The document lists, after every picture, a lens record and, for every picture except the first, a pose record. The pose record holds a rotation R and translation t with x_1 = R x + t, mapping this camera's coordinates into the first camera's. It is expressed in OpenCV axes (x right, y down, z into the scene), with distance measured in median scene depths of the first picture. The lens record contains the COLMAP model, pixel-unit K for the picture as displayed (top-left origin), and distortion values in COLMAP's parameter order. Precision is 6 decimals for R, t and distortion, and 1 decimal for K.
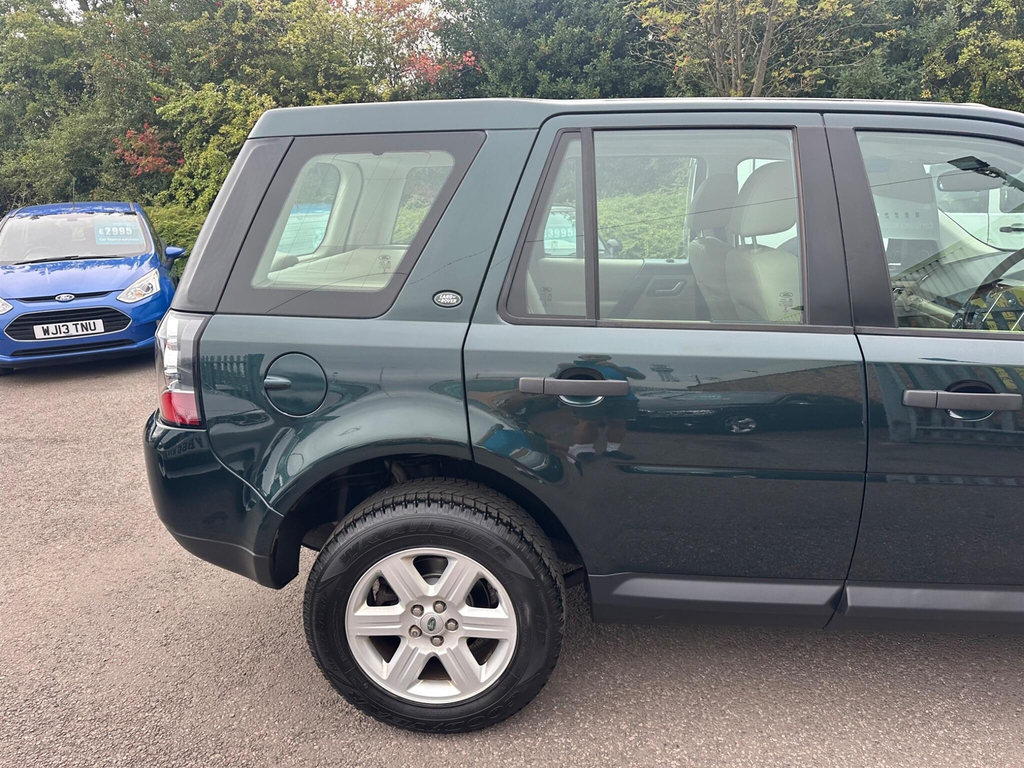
lens RADIAL K [[727.5, 0, 512.1], [0, 727.5, 387.2], [0, 0, 1]] dist [0.010621, -0.015314]
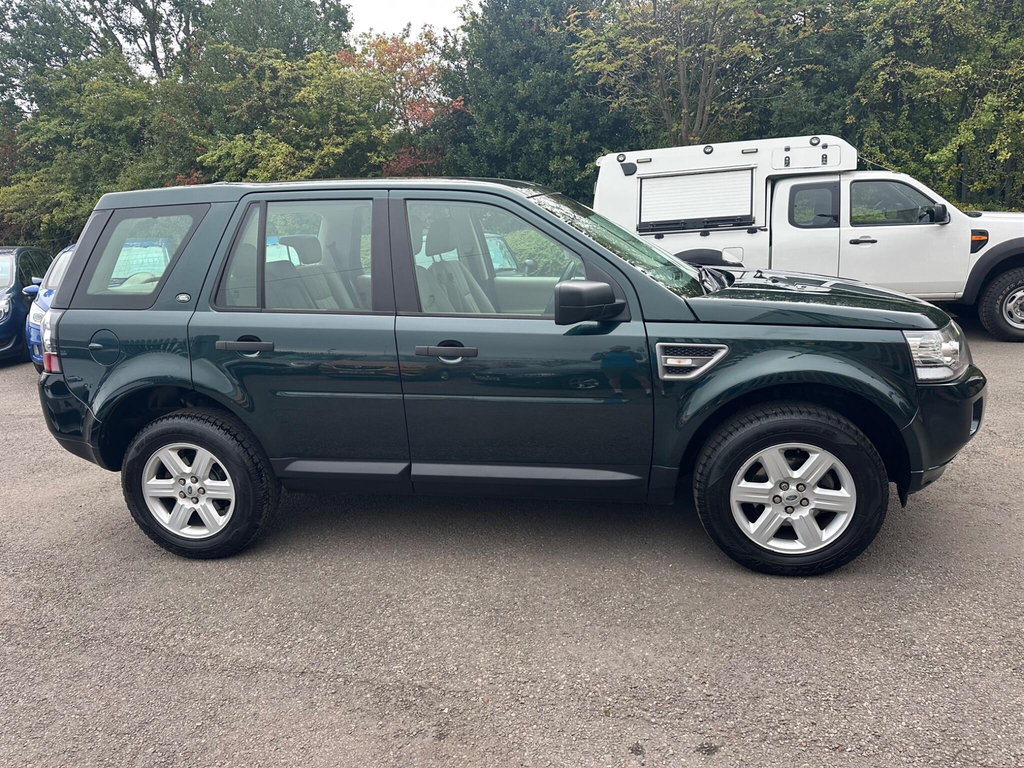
lens RADIAL K [[727.3, 0, 507.8], [0, 727.3, 384.1], [0, 0, 1]] dist [0.043512, -0.057007]
pose [[0.993223, -0.002884, -0.116192, 0.818587], [-0.000774, 0.999506, -0.031421, 0.129775], [0.116226, 0.031298, 0.992730, -0.614980]]
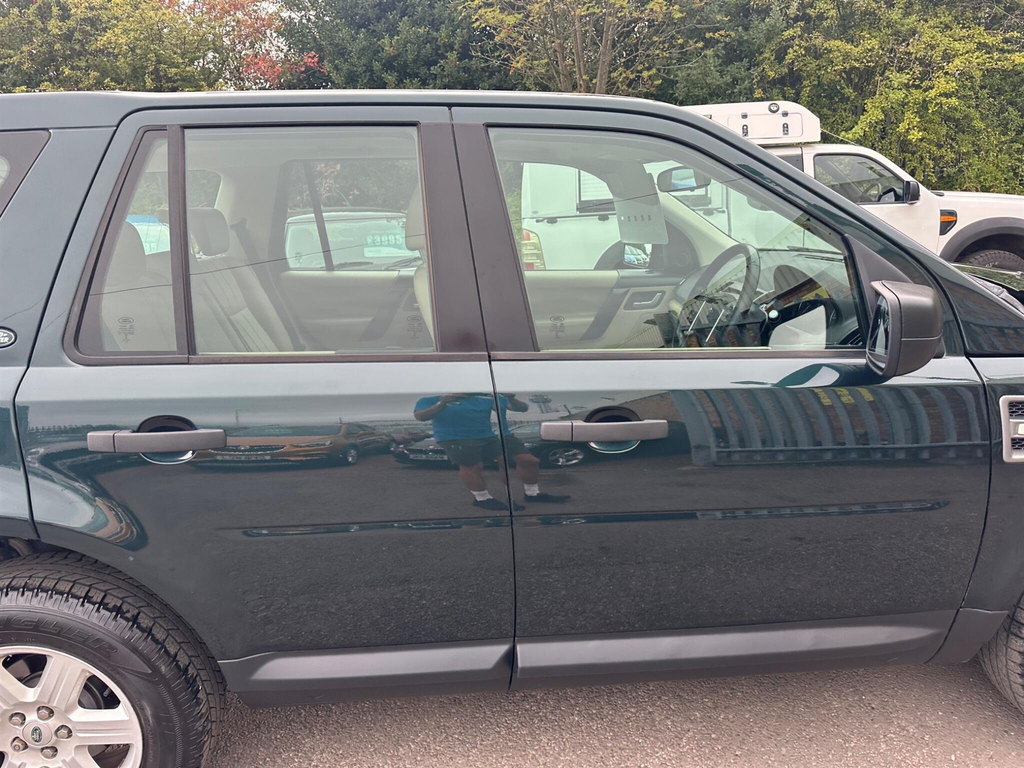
lens RADIAL K [[727.5, 0, 512.1], [0, 727.5, 387.2], [0, 0, 1]] dist [0.010621, -0.015314]
pose [[0.990960, -0.054721, 0.122494, 0.335423], [0.055282, 0.998470, -0.001182, -0.032715], [-0.122242, 0.007943, 0.992469, 0.120326]]
